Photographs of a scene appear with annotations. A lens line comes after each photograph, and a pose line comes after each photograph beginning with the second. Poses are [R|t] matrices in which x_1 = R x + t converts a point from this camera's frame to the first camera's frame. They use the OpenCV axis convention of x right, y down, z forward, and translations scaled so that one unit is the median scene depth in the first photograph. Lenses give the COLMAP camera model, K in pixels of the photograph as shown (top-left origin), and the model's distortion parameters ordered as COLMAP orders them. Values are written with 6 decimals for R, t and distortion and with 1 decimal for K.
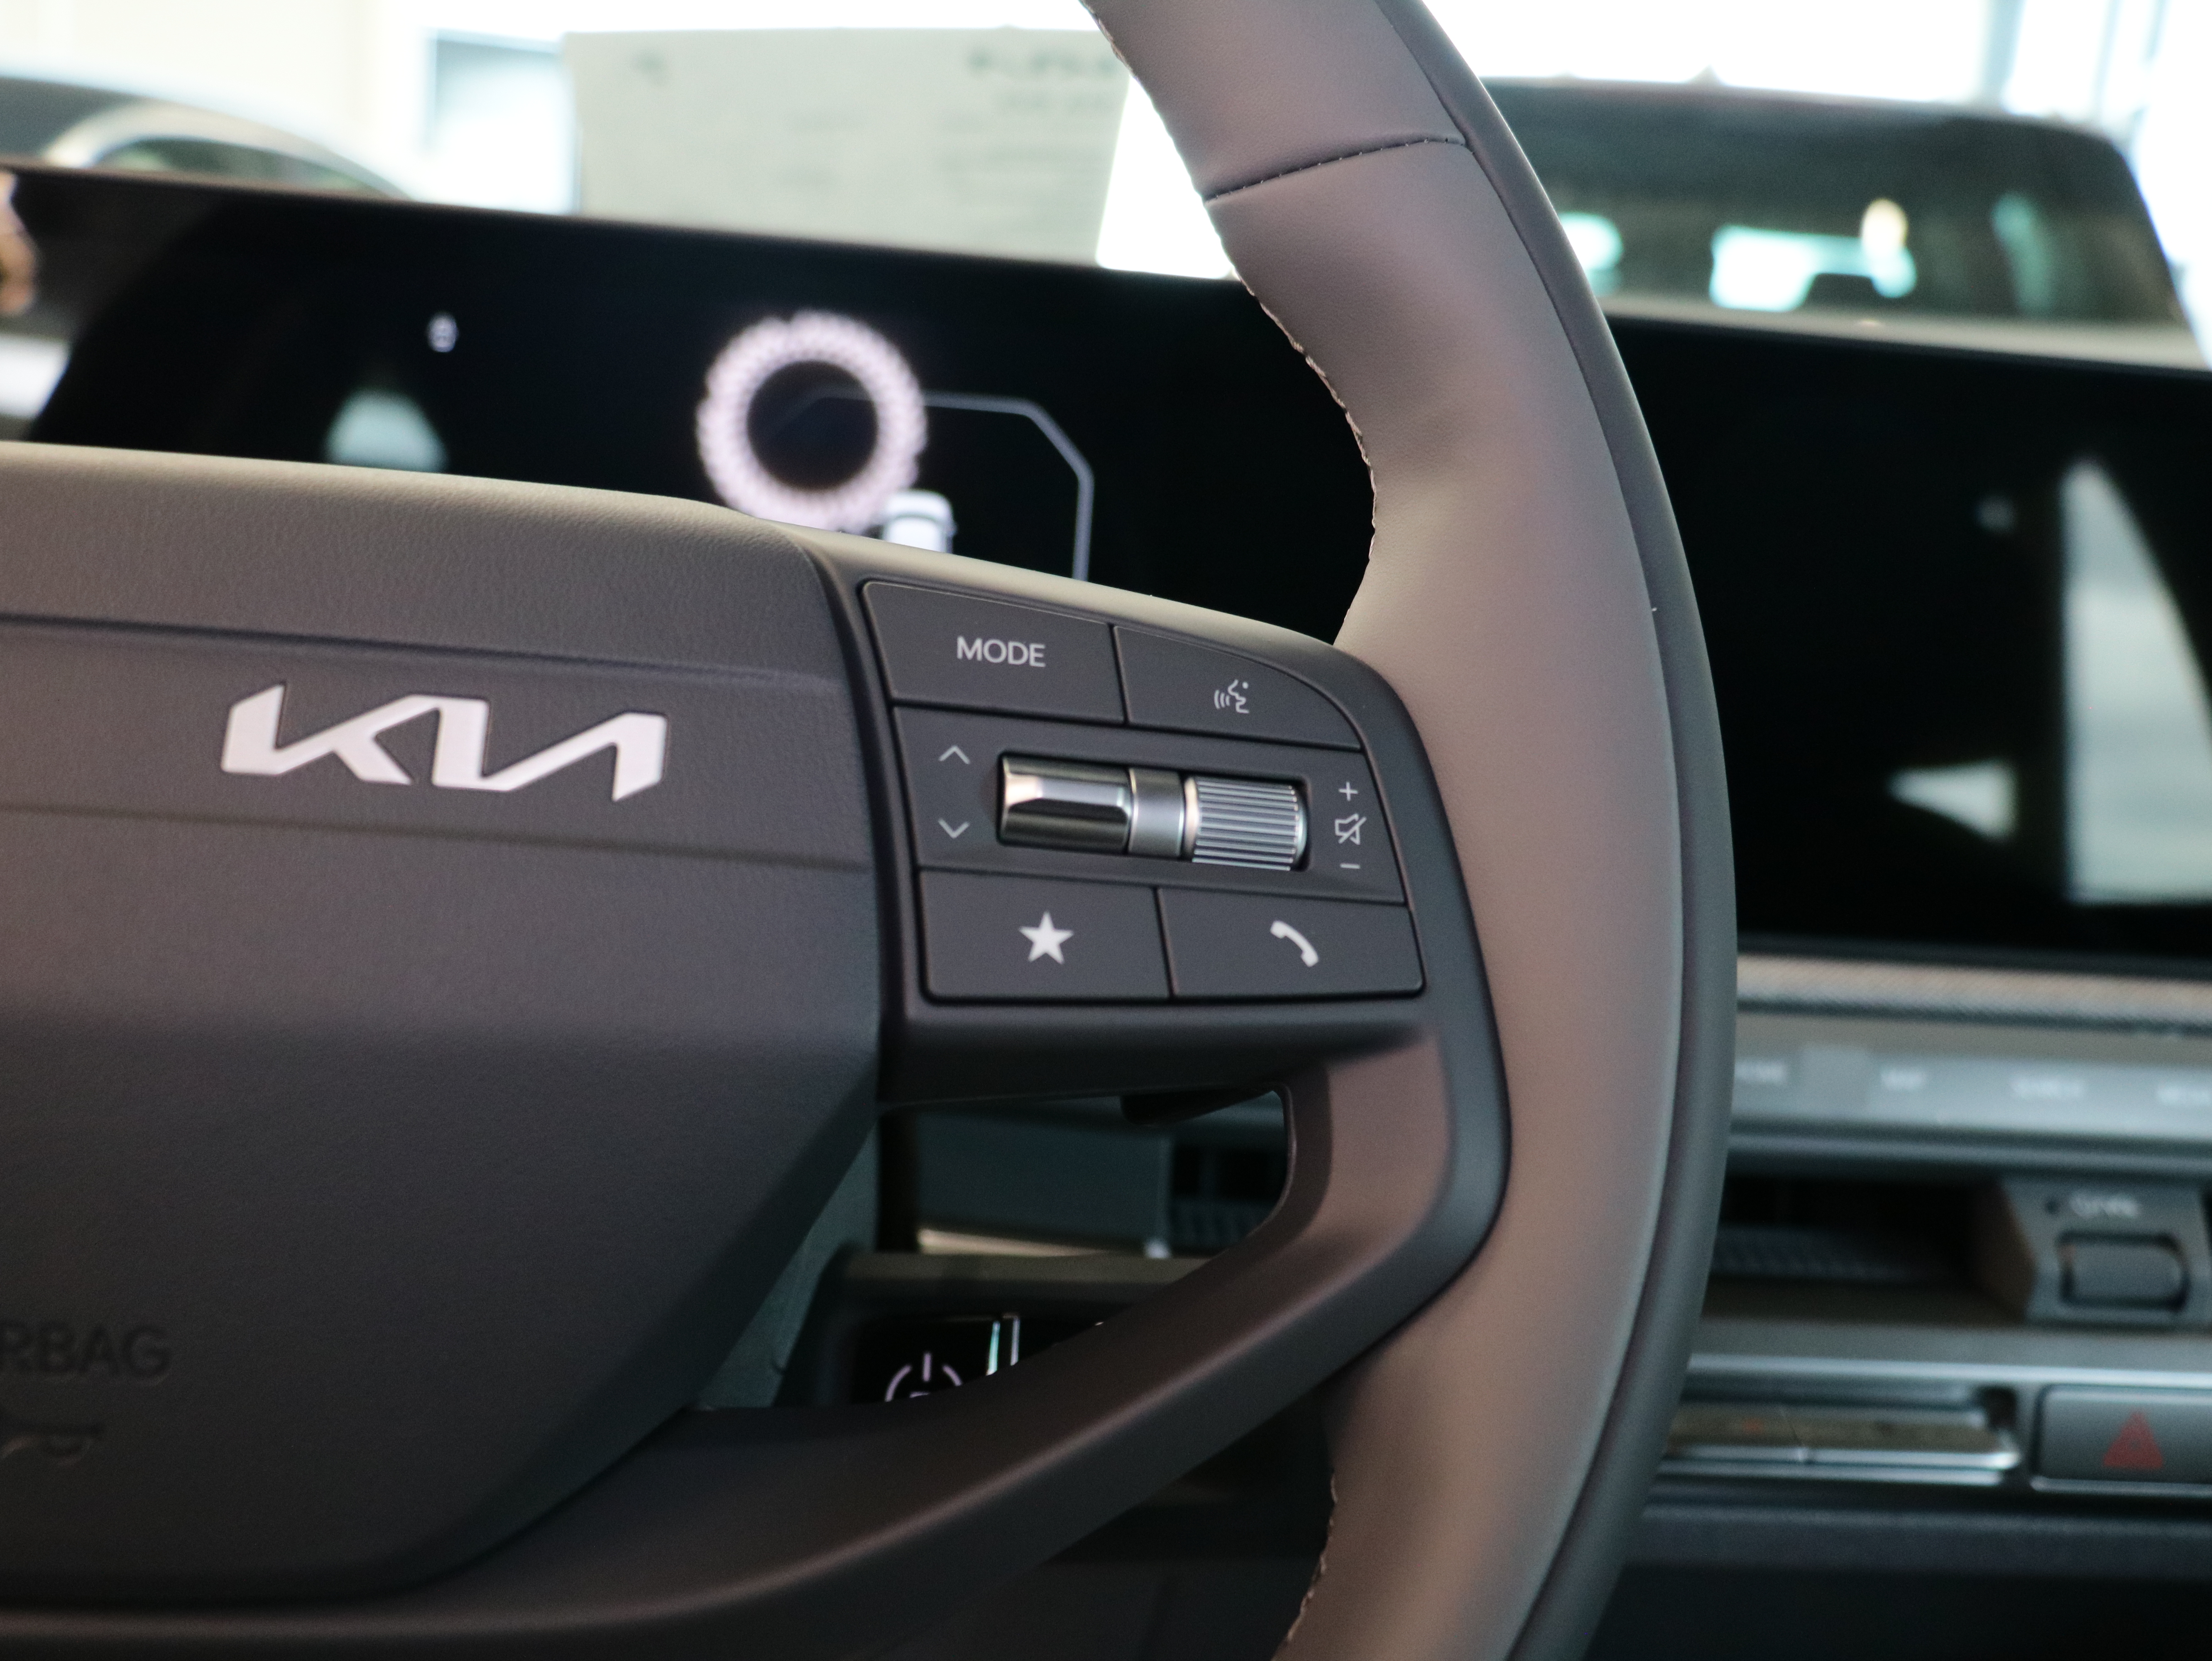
lens RADIAL K [[2293.8, 0, 1092.2], [0, 2293.8, 813.1], [0, 0, 1]] dist [-0.019982, 0.000000]
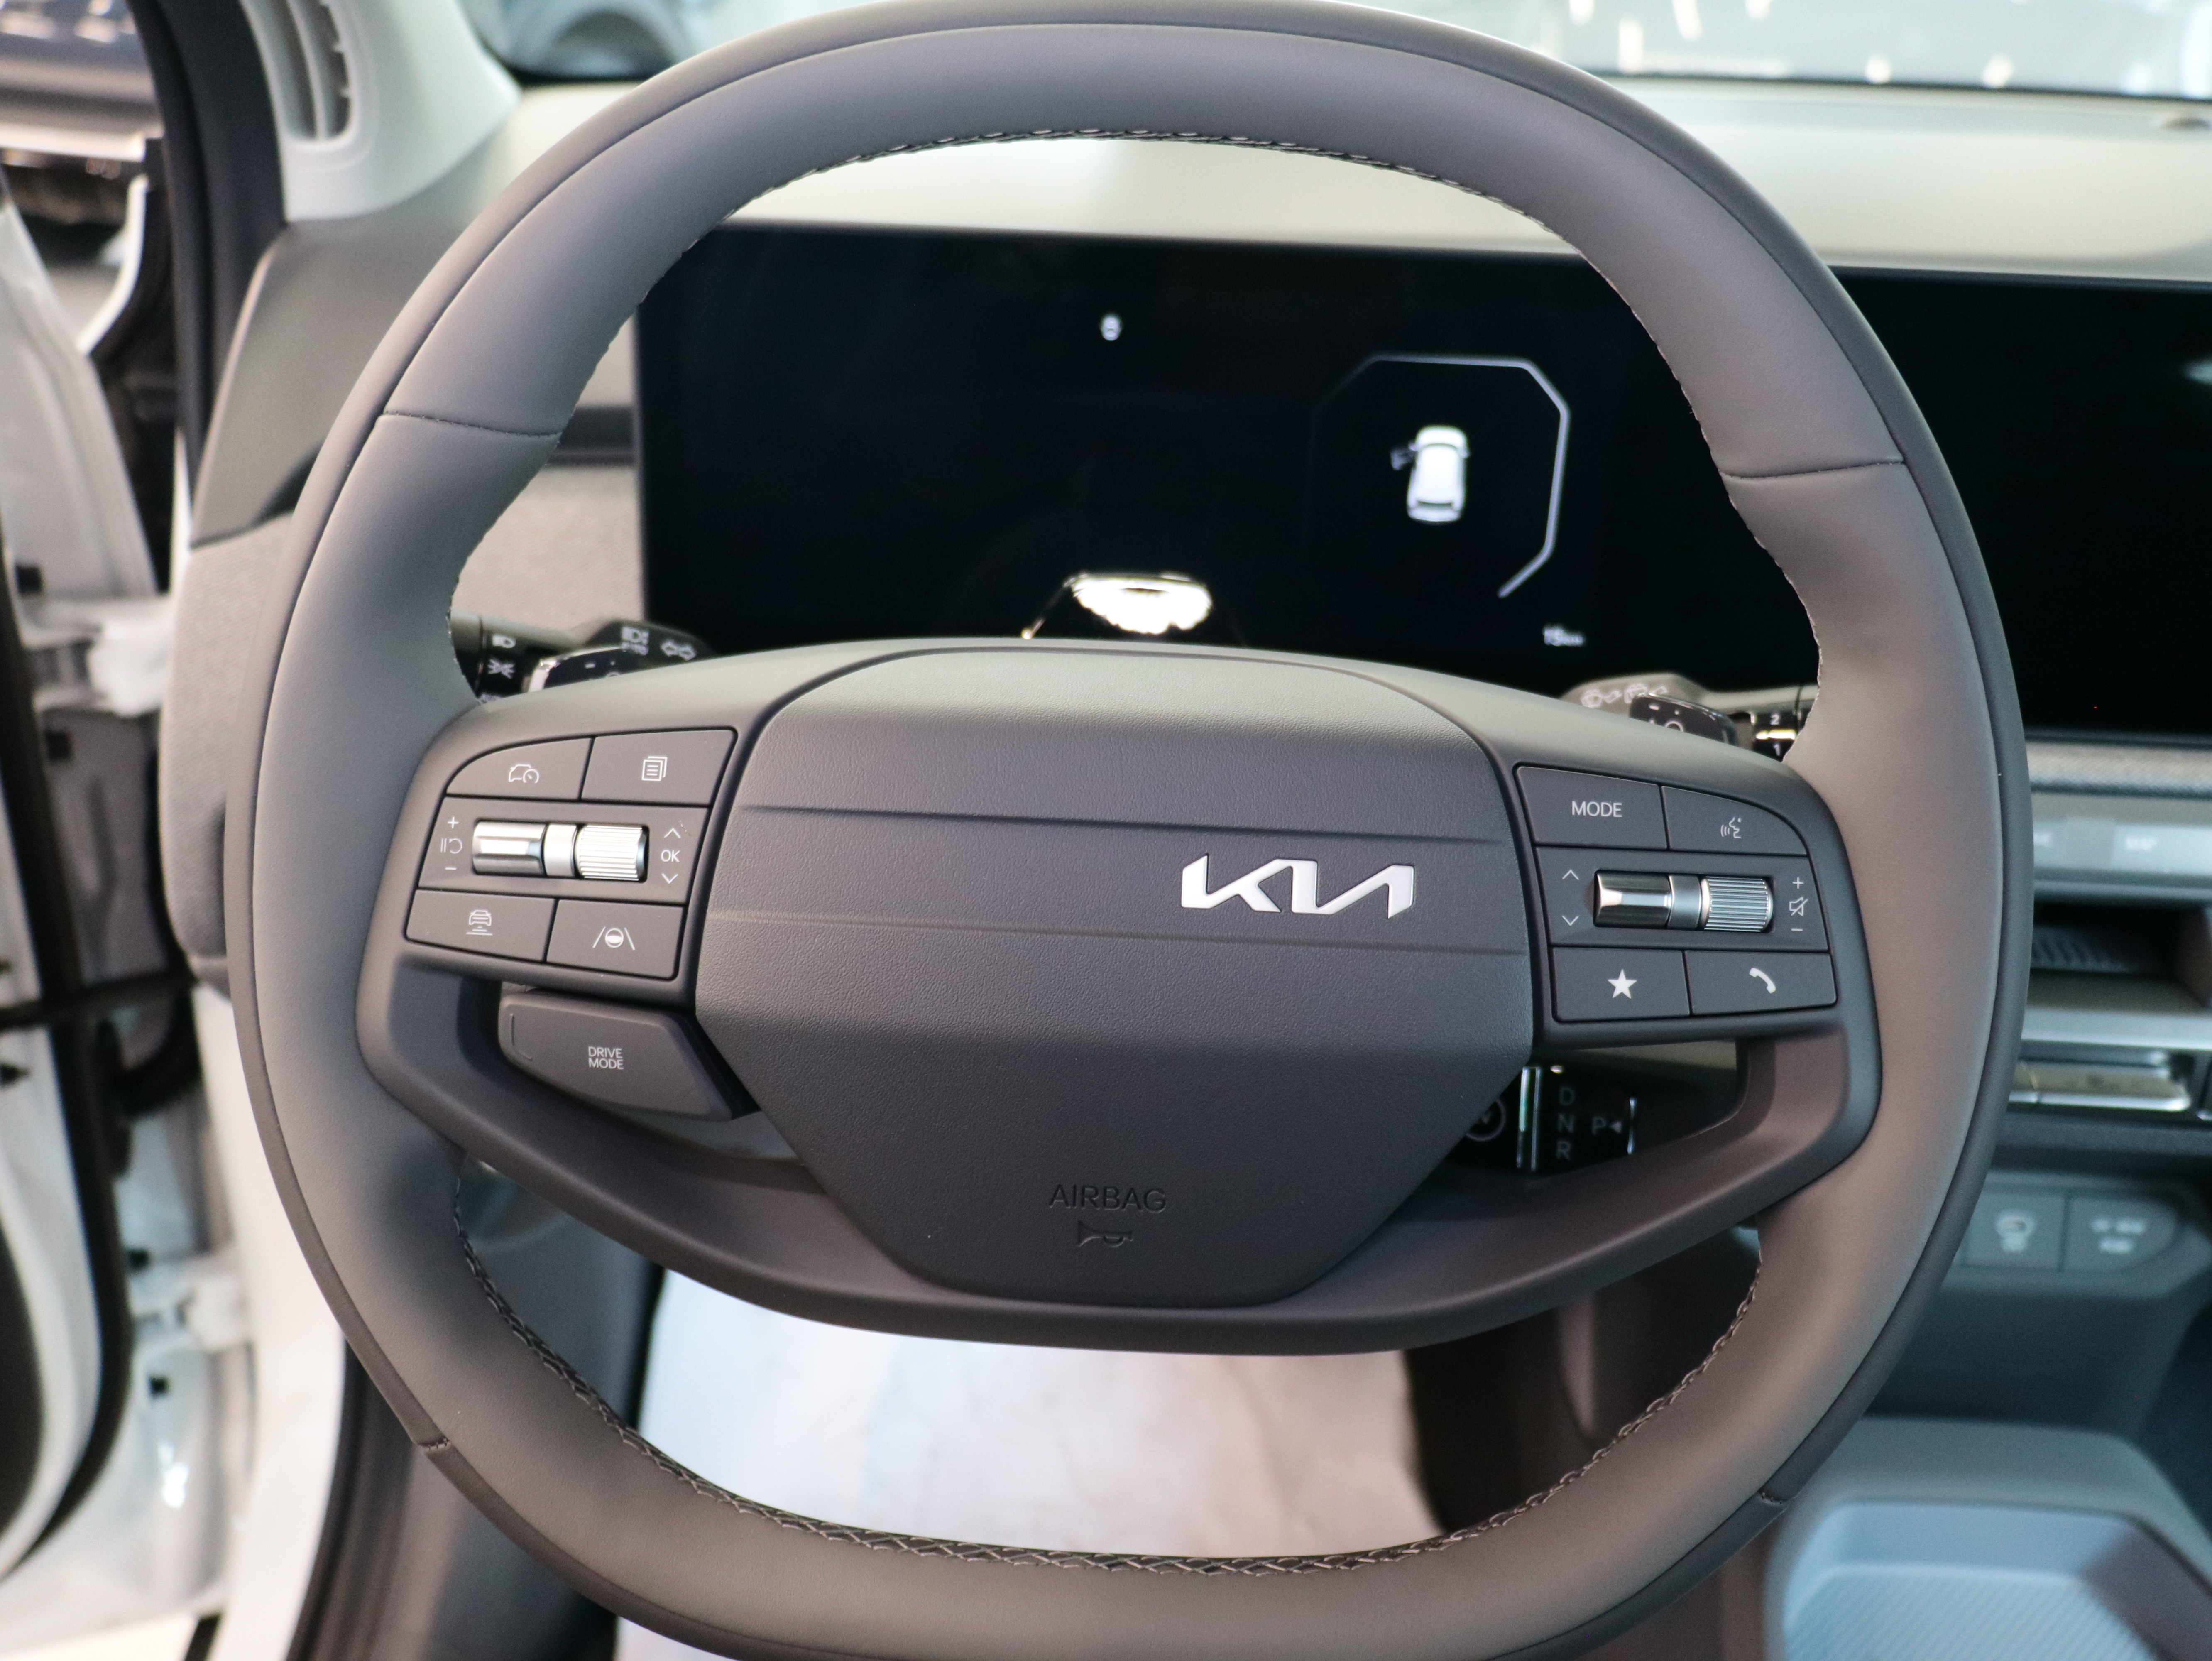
lens RADIAL K [[1991.2, 0, 1112.9], [0, 1991.2, 828.9], [0, 0, 1]] dist [0.002877, -0.013885]
pose [[0.989877, 0.021908, -0.140230, -0.190705], [0.019744, 0.957154, 0.288904, -0.497829], [0.140551, -0.288748, 0.947032, -0.474139]]
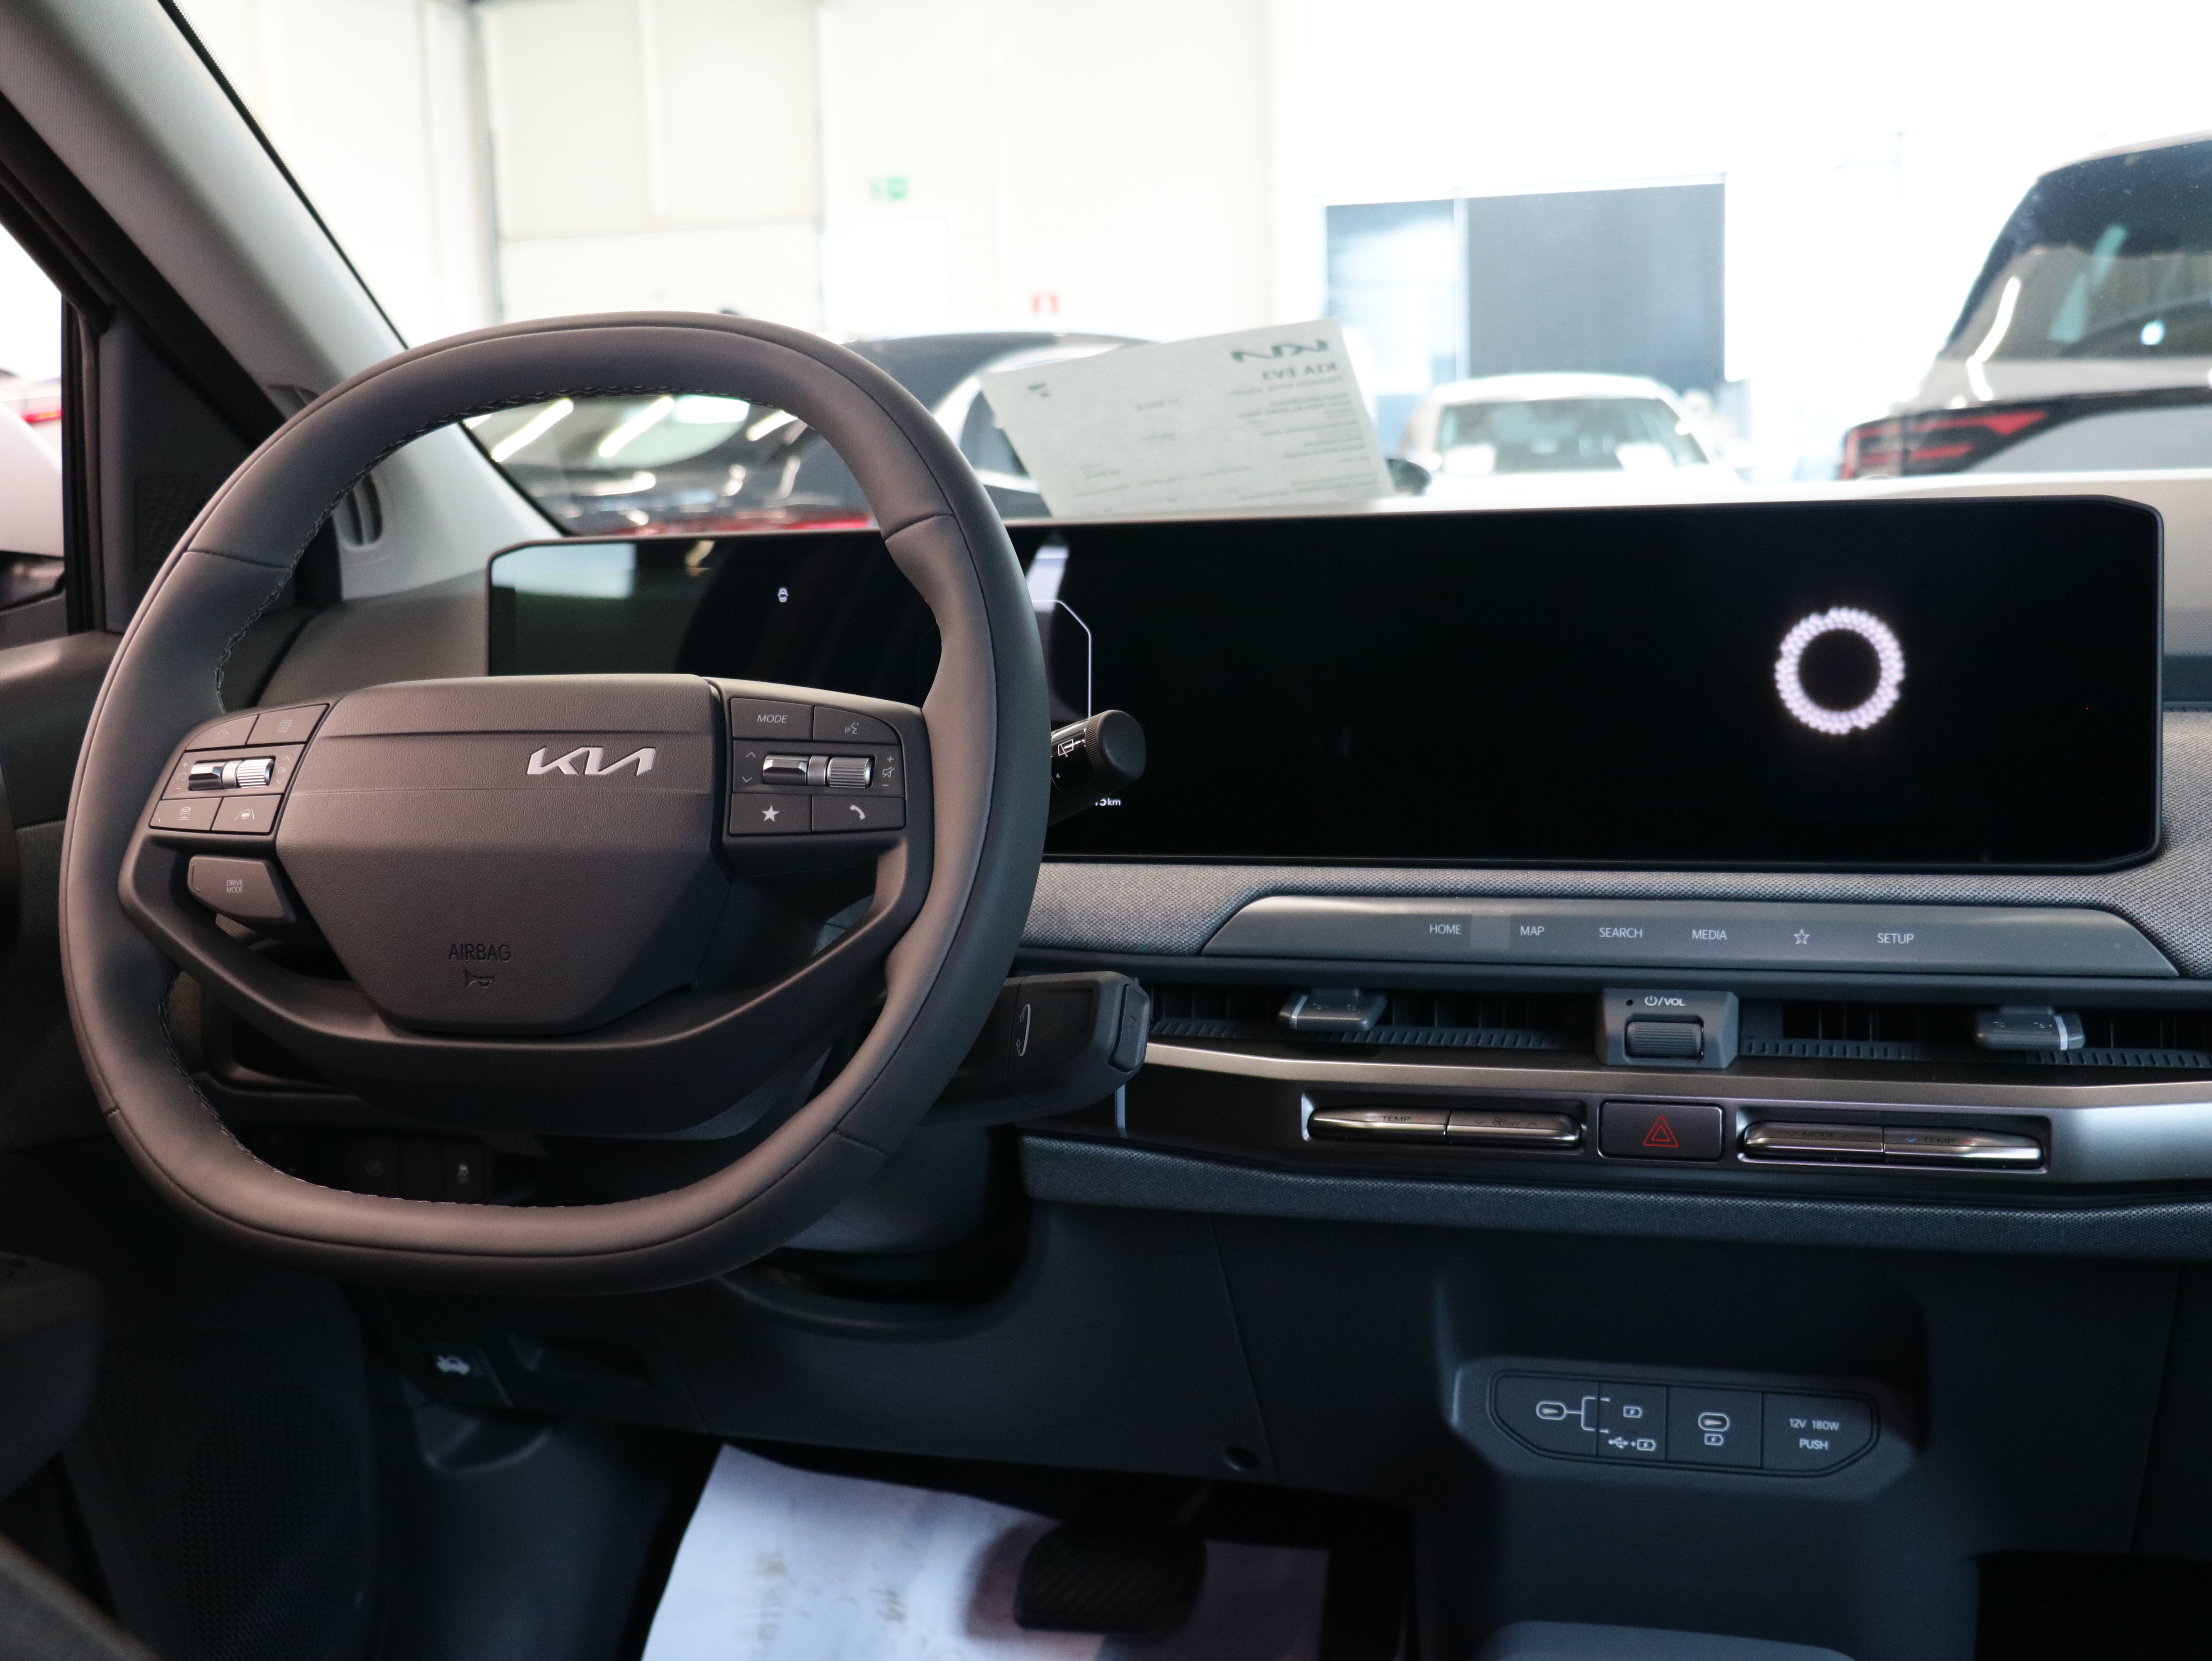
lens RADIAL K [[2423.3, 0, 1102.7], [0, 2423.3, 833.6], [0, 0, 1]] dist [-0.019560, 0.000000]
pose [[0.914876, -0.062715, -0.398833, 1.539694], [0.041433, 0.997230, -0.061767, 0.277453], [0.401602, 0.039984, 0.914941, -1.598404]]
